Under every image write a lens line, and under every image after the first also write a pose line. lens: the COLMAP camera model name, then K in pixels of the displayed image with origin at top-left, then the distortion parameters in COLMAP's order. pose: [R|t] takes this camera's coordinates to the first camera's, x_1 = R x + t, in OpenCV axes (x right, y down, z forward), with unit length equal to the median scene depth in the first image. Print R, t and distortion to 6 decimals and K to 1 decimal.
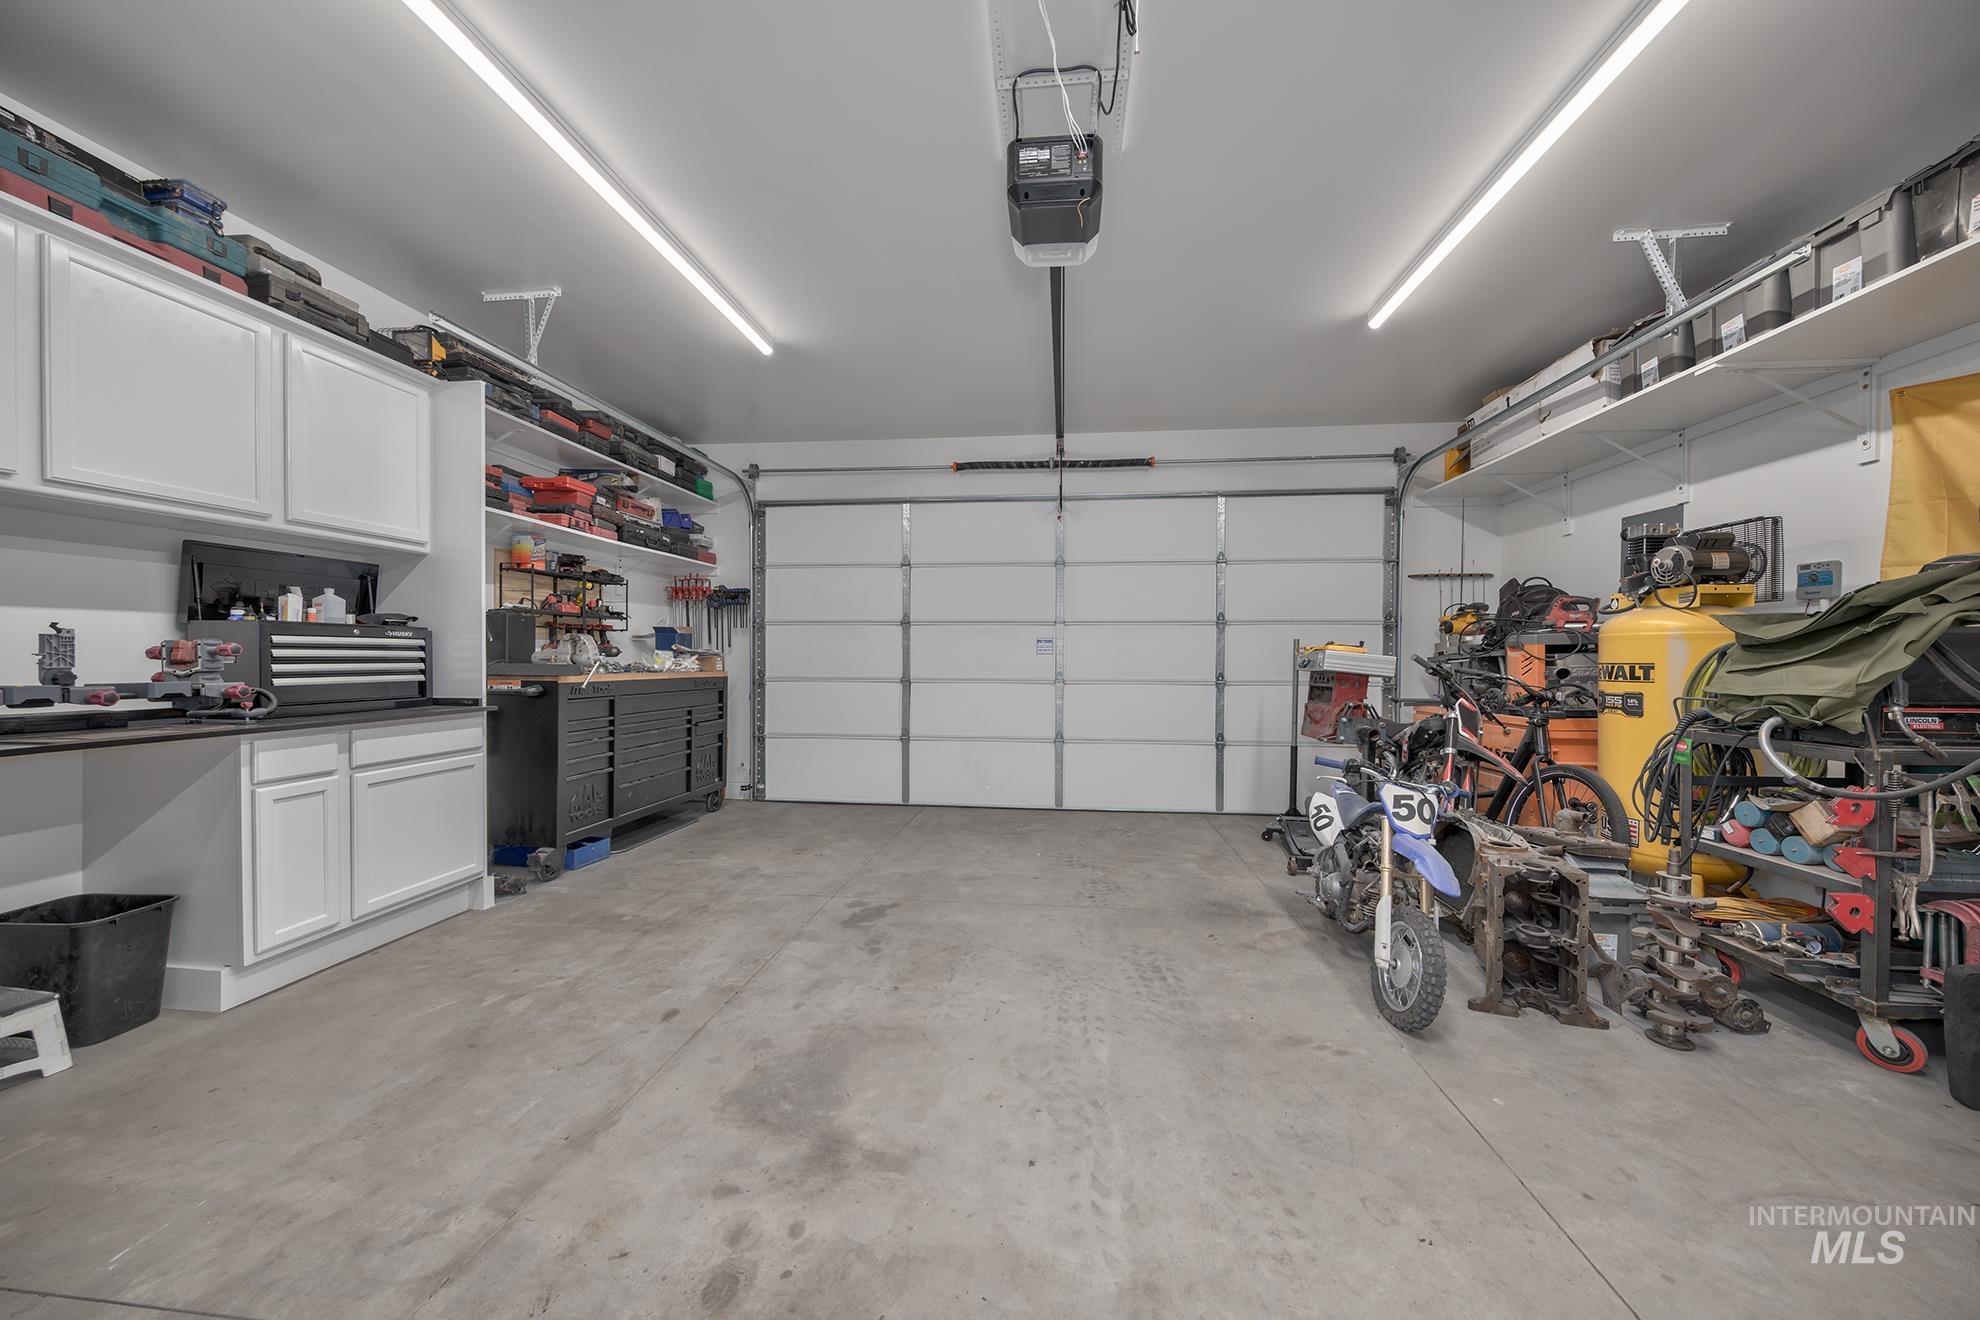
lens RADIAL K [[669.1, 0, 997.3], [0, 669.1, 660.6], [0, 0, 1]] dist [-0.002890, -0.000414]
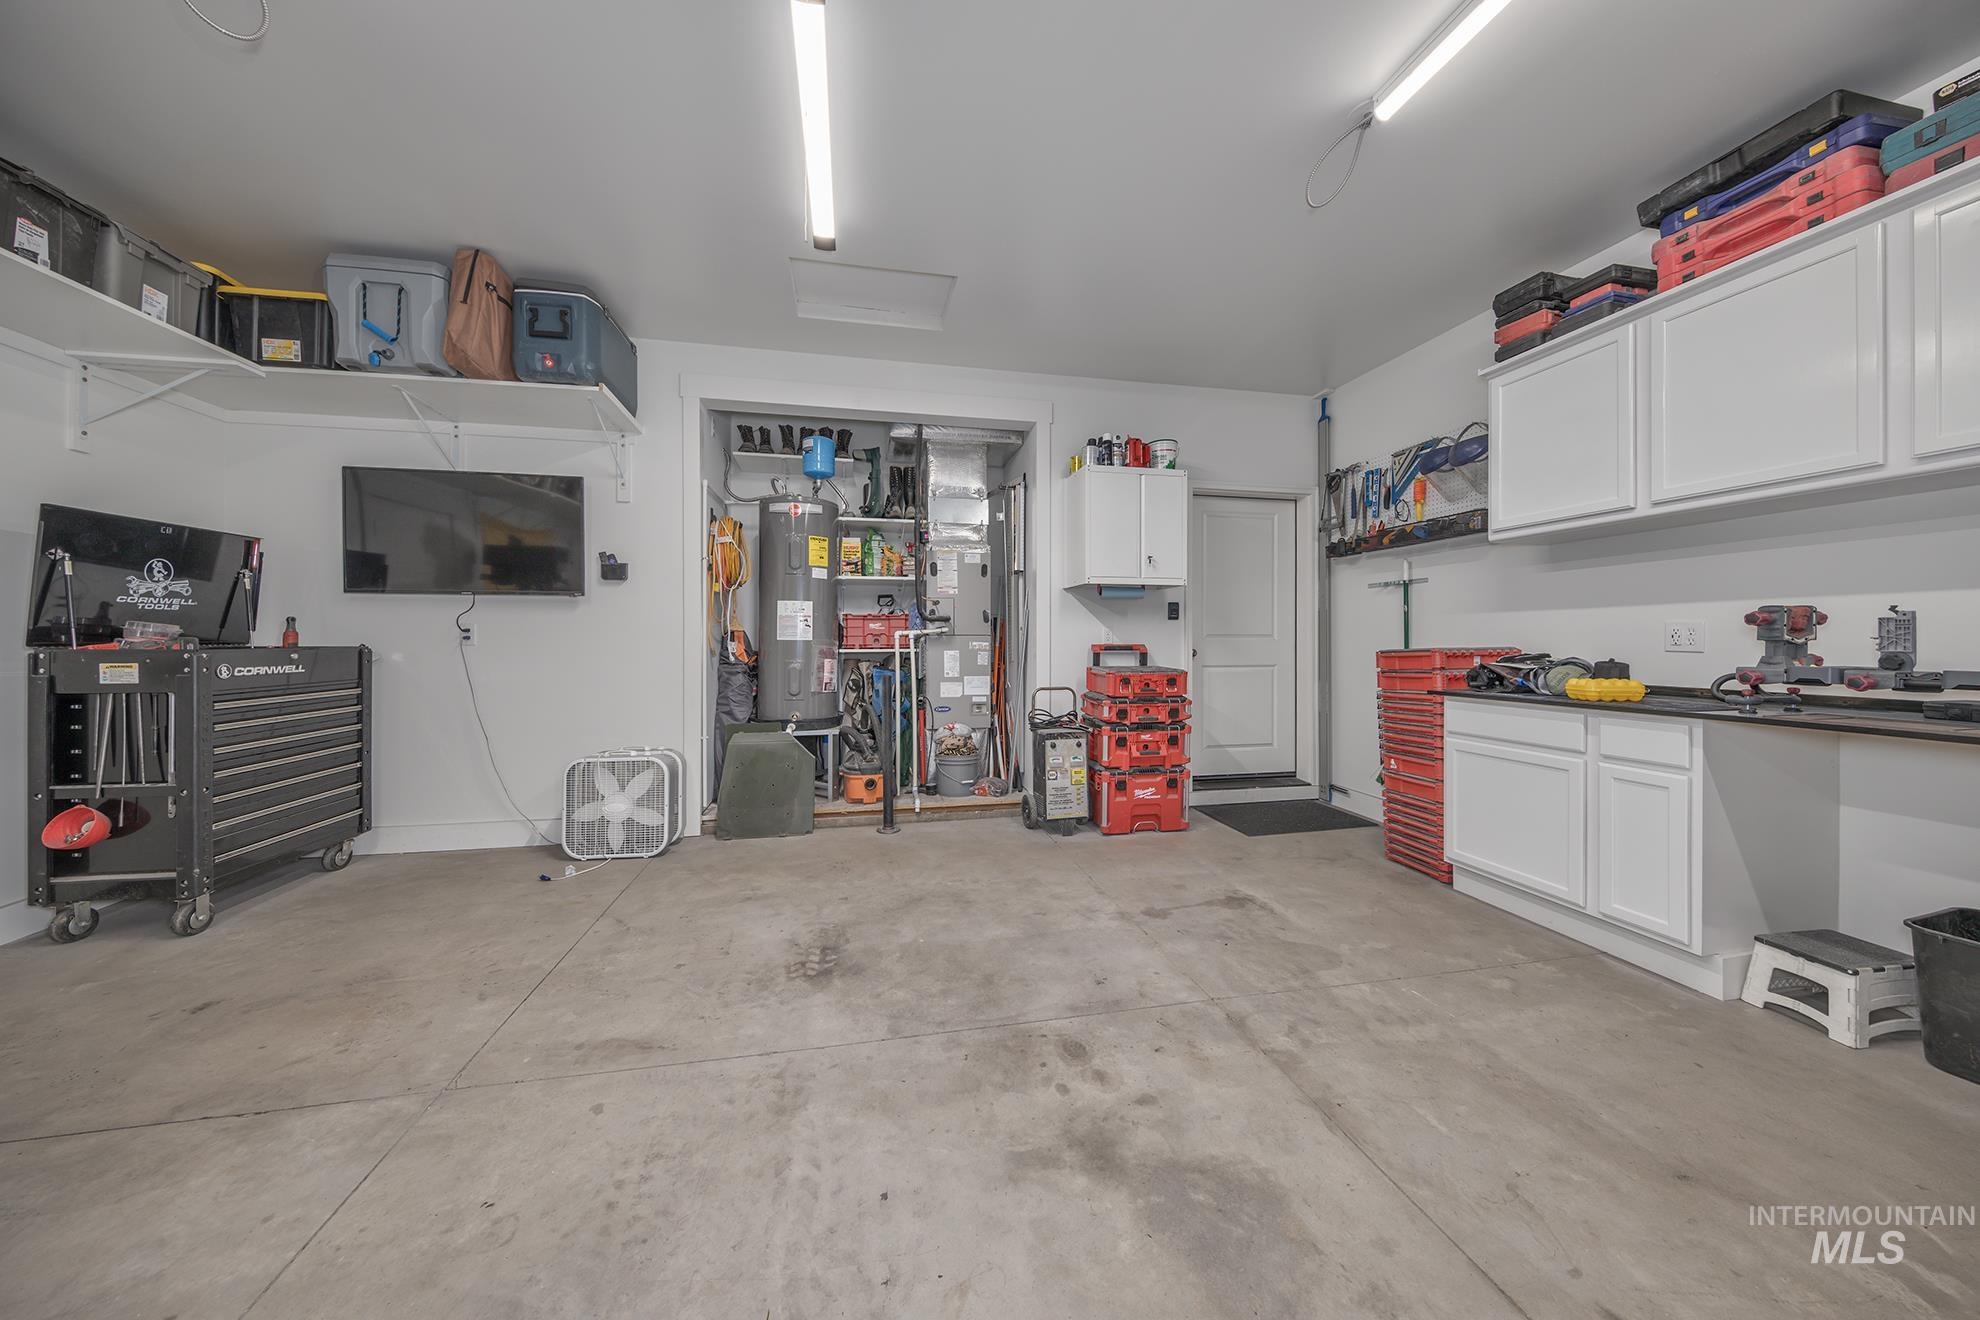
lens RADIAL K [[647.9, 0, 996.9], [0, 647.9, 645.8], [0, 0, 1]] dist [0.001227, 0.000042]
pose [[-0.946907, -0.000918, -0.321505, 0.191240], [-0.004622, 0.999931, 0.010759, -0.003993], [0.321474, 0.011673, -0.946847, 1.882200]]
